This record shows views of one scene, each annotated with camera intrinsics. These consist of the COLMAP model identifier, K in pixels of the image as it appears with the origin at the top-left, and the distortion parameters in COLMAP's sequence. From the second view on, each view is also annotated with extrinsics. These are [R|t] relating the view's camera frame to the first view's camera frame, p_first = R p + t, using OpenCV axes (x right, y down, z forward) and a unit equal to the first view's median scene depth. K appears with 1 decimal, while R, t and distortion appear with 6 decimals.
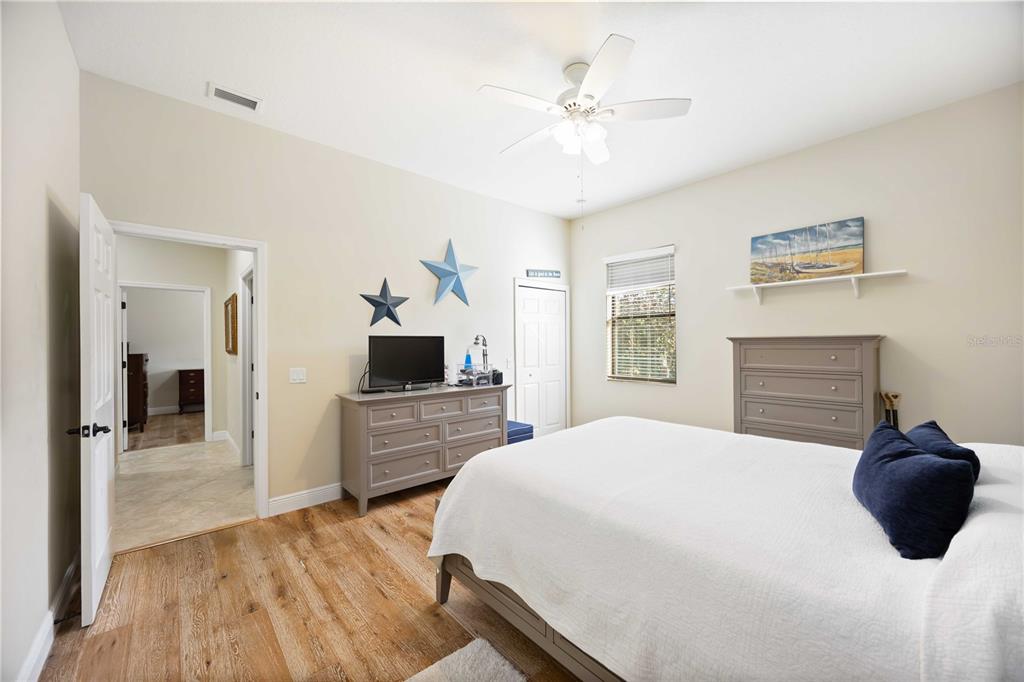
lens RADIAL K [[388.0, 0, 512.0], [0, 388.0, 341.0], [0, 0, 1]] dist [-0.000491, -0.000023]
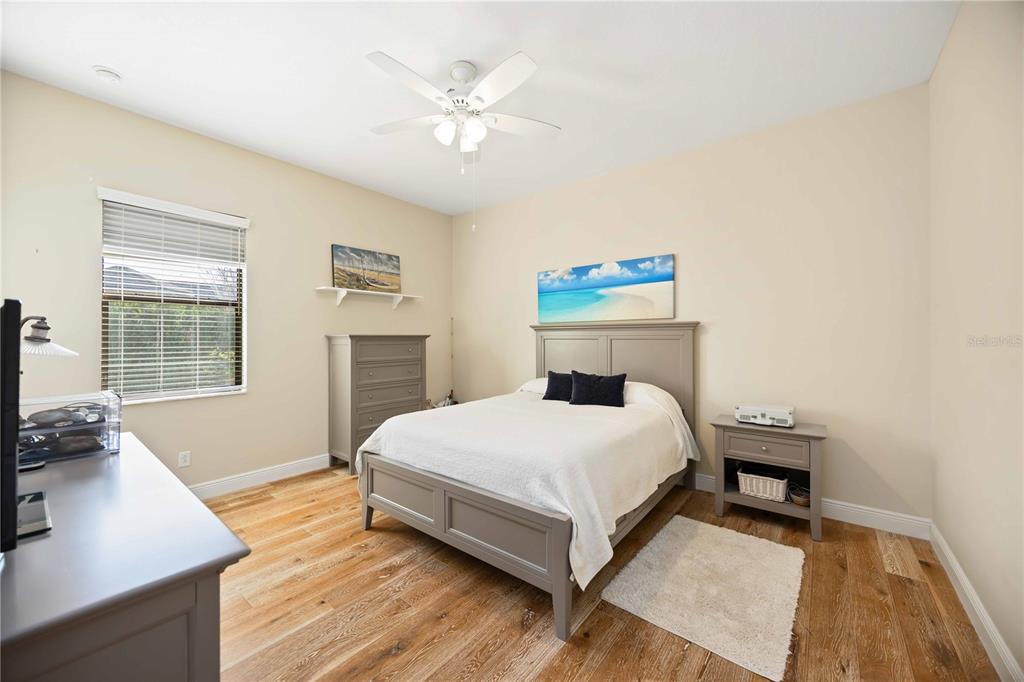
lens RADIAL K [[388.0, 0, 512.0], [0, 388.0, 341.0], [0, 0, 1]] dist [-0.000491, -0.000023]
pose [[-0.164752, -0.004202, 0.986326, -0.599564], [-0.004448, 0.999984, 0.003517, 0.001866], [-0.986325, -0.003808, -0.164768, 0.742585]]
